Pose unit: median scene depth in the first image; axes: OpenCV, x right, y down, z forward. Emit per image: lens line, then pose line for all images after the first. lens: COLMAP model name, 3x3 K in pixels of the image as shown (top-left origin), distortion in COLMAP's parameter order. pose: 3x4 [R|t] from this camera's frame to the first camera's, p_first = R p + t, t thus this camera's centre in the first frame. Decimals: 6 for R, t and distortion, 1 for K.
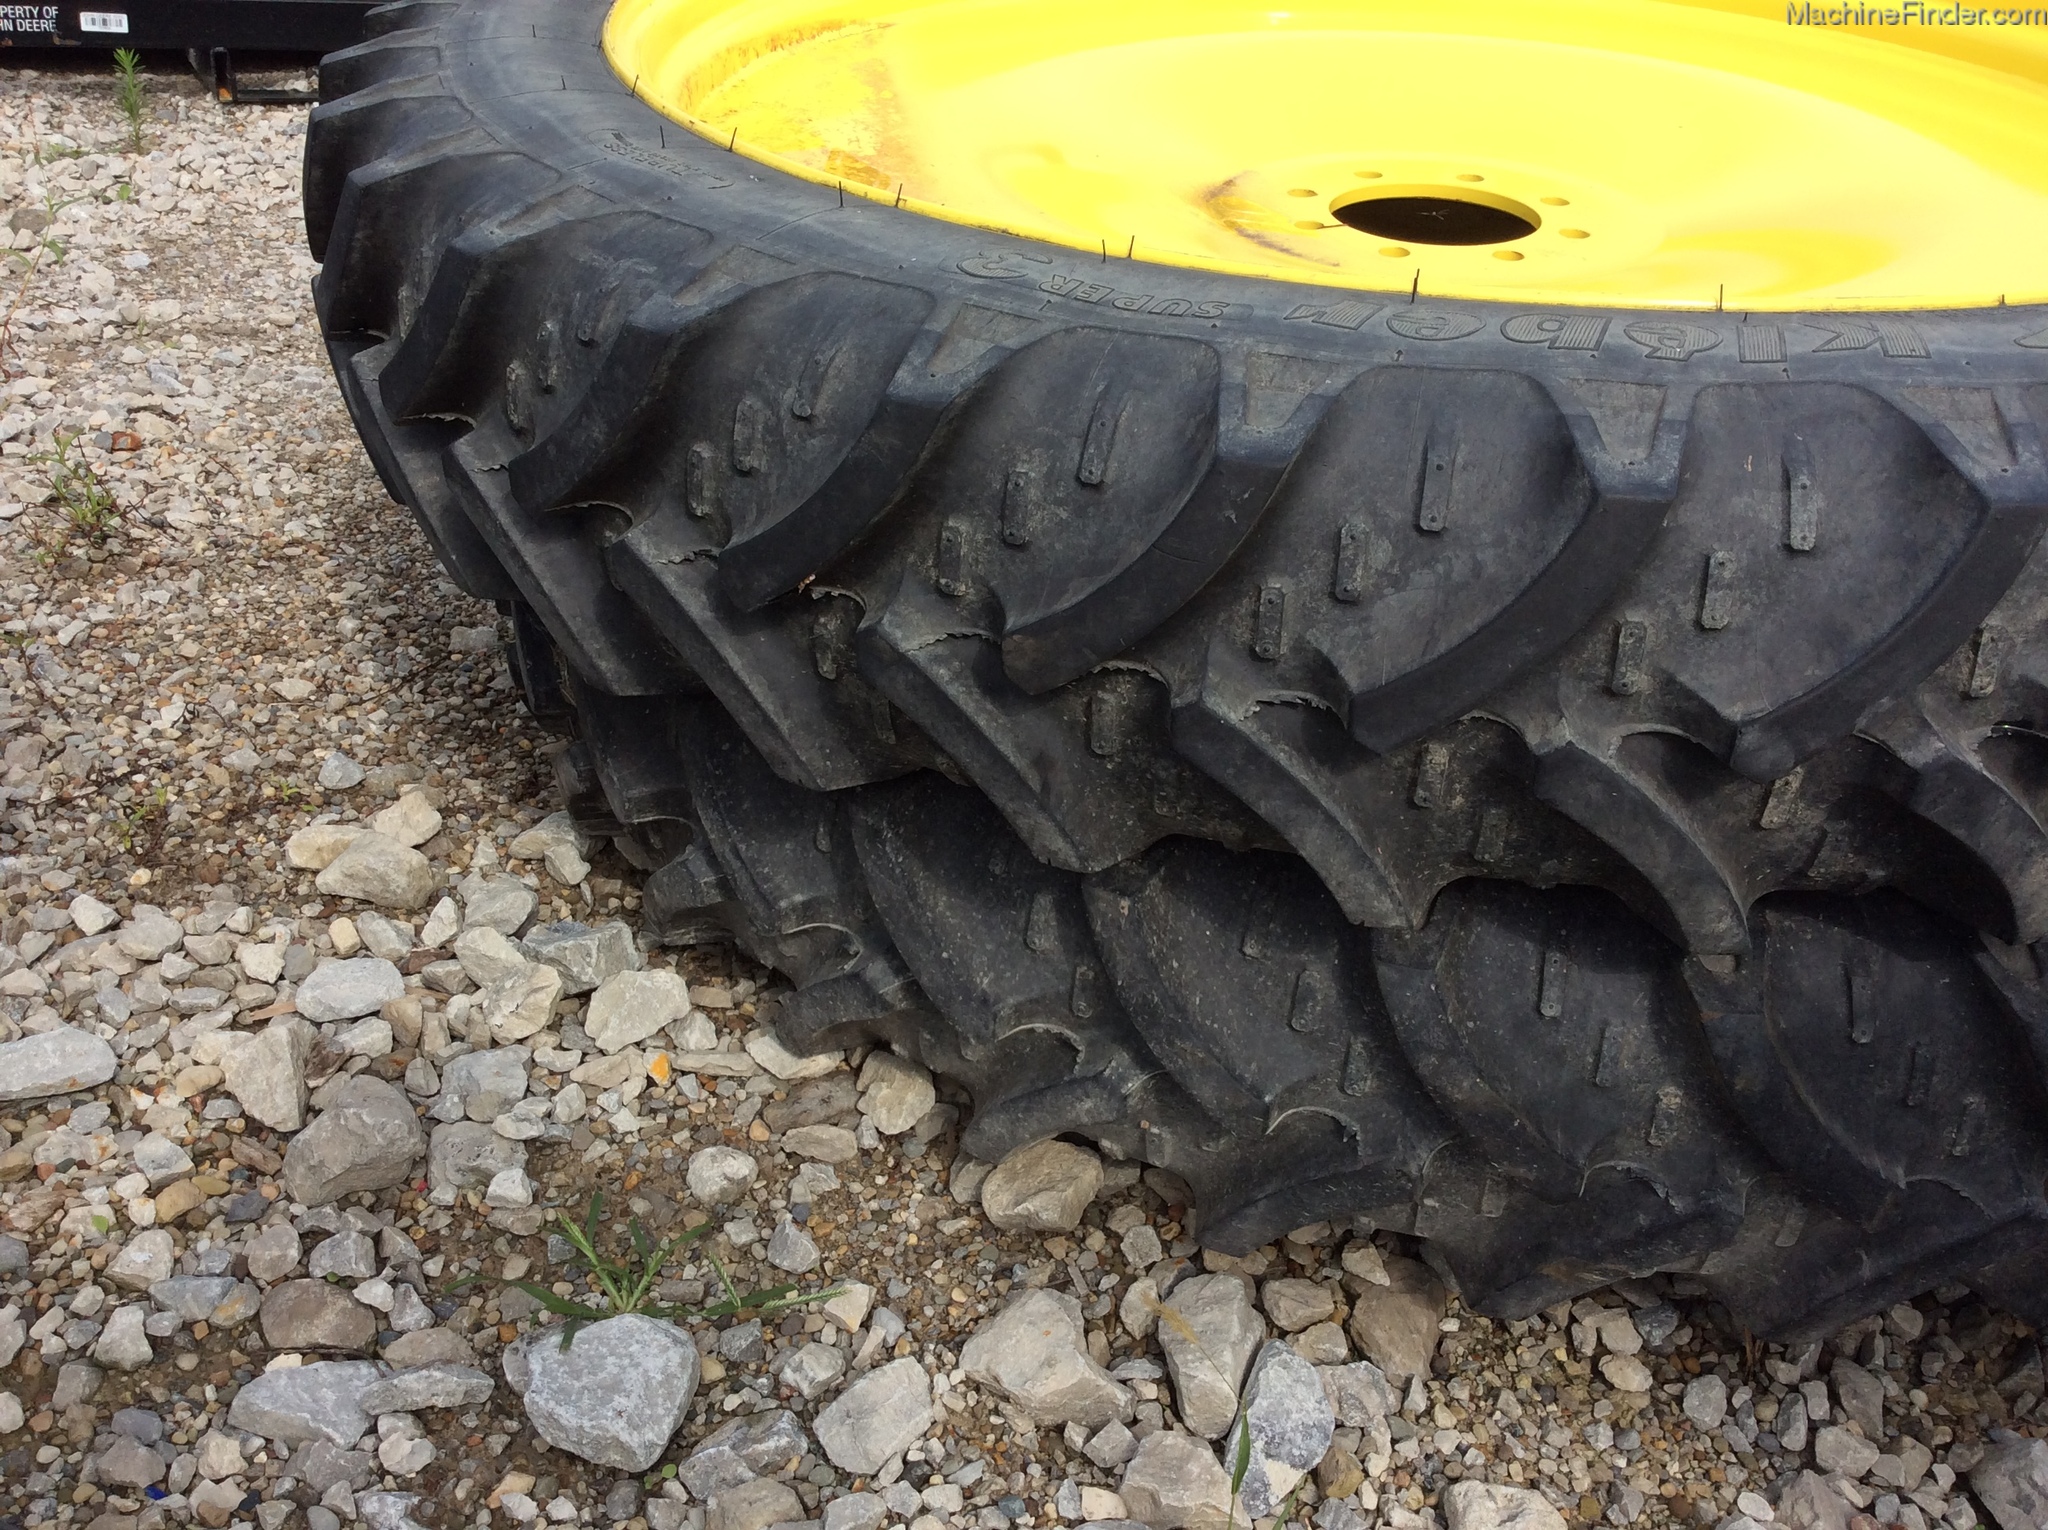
lens RADIAL K [[1836.1, 0, 1021.5], [0, 1836.1, 818.2], [0, 0, 1]] dist [0.128352, -0.271439]
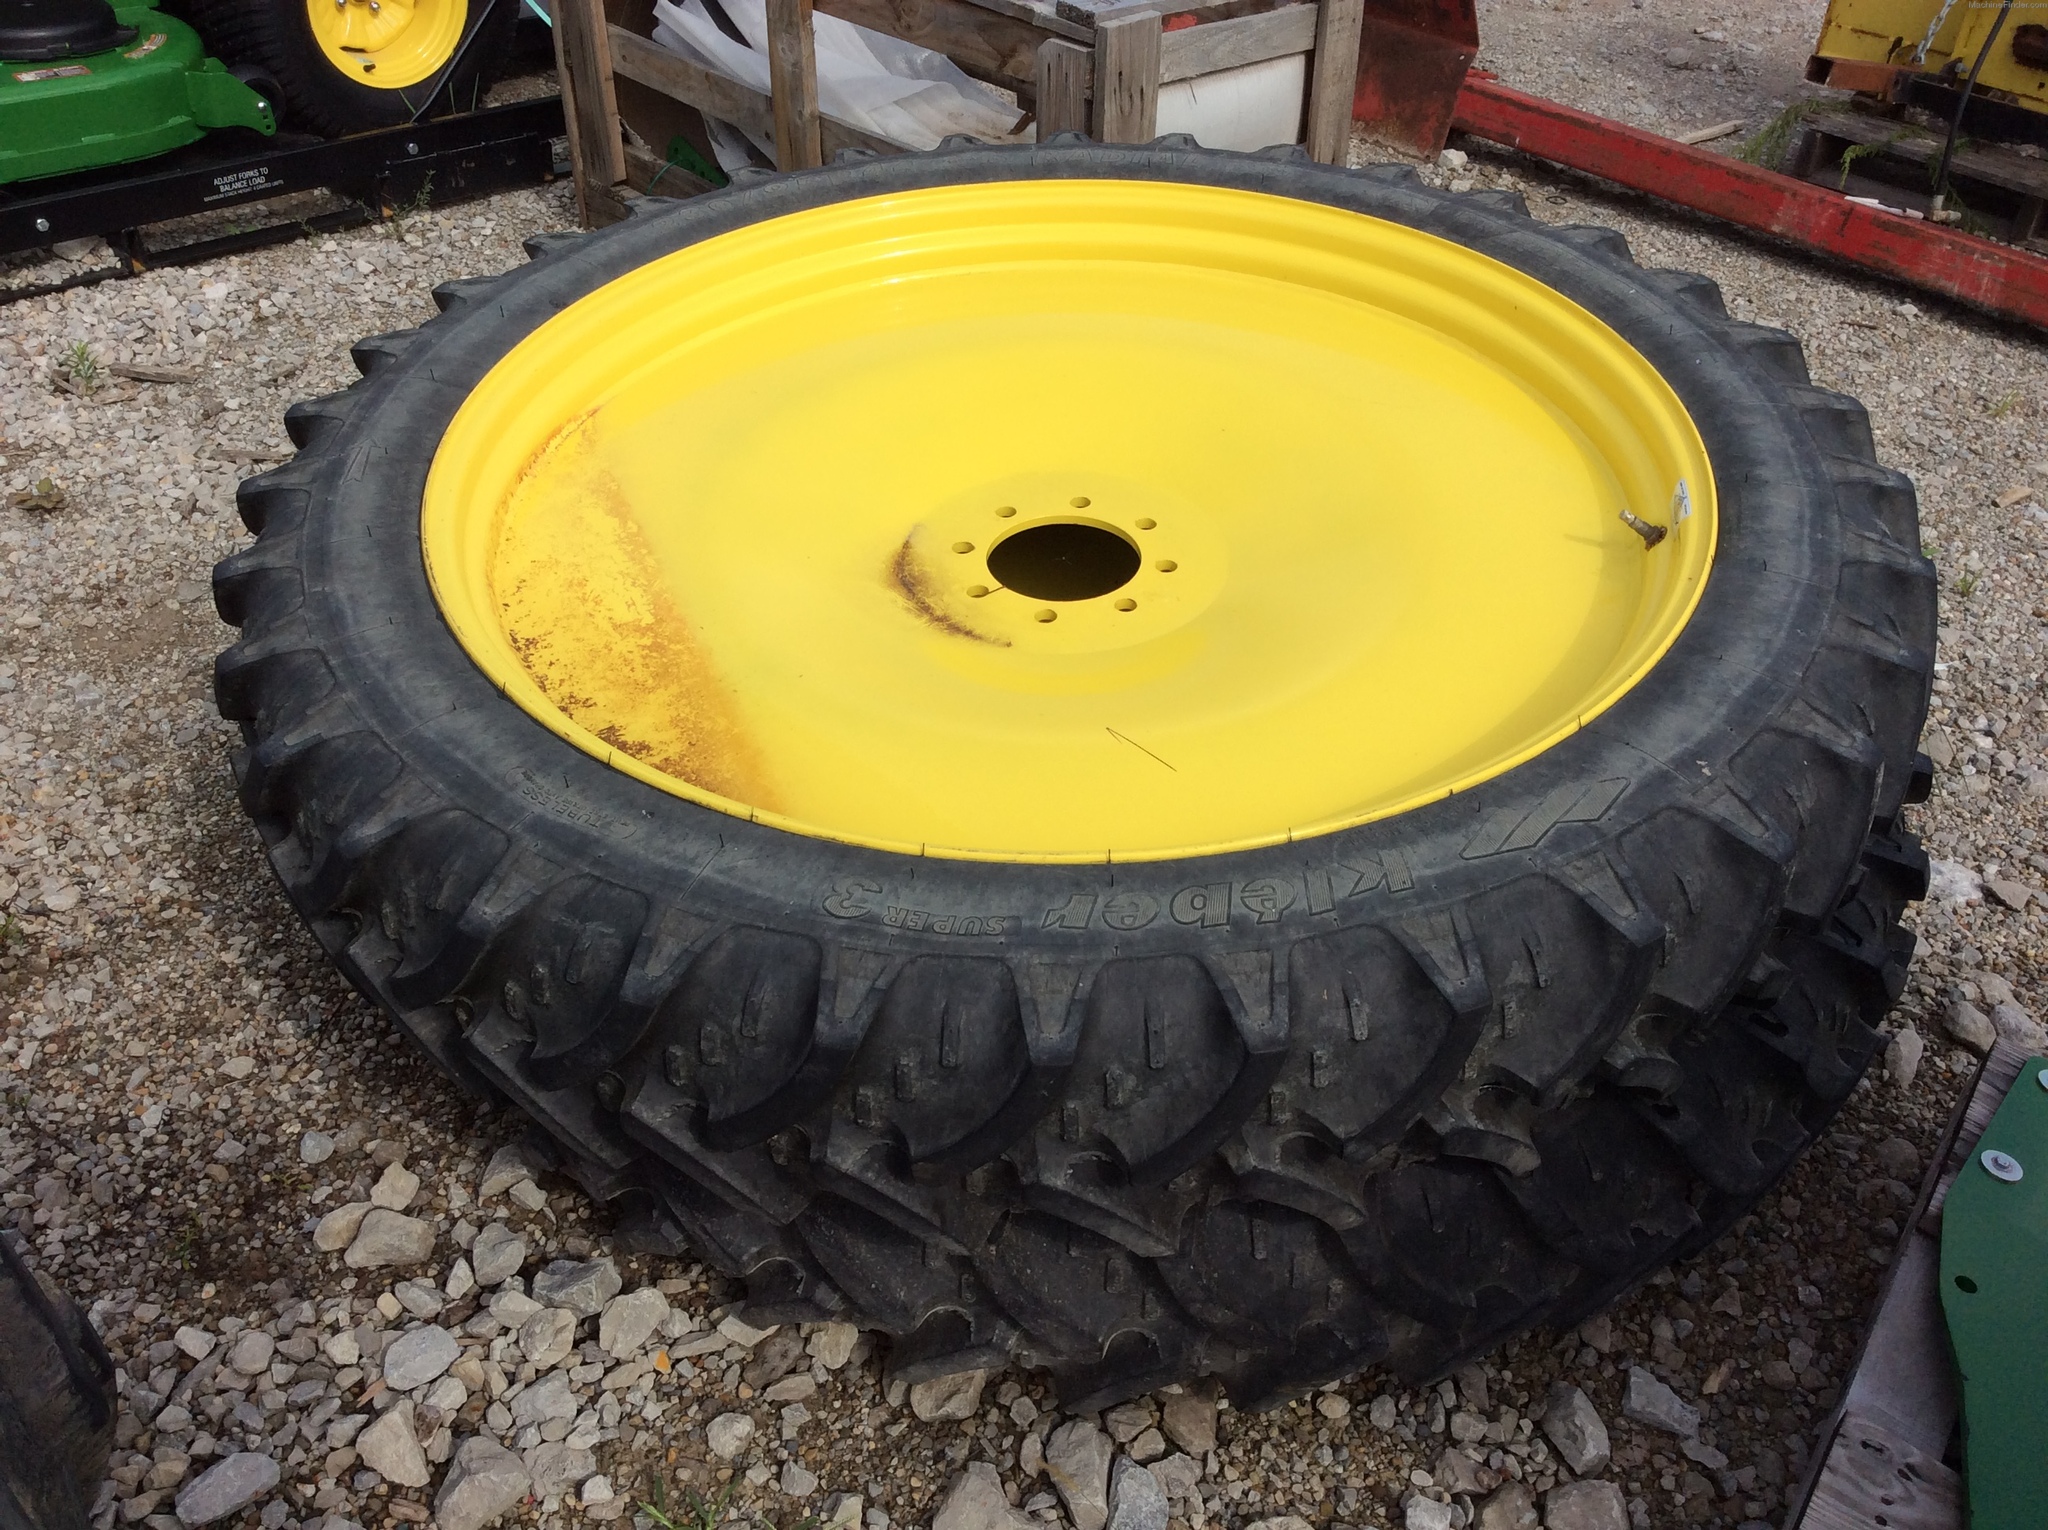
lens RADIAL K [[1893.9, 0, 1024.0], [0, 1893.9, 765.0], [0, 0, 1]] dist [0.088917, -0.185271]
pose [[0.963193, -0.197252, 0.182623, -0.115056], [0.173254, 0.974977, 0.139297, -0.500872], [-0.205529, -0.102530, 0.973265, -0.461416]]
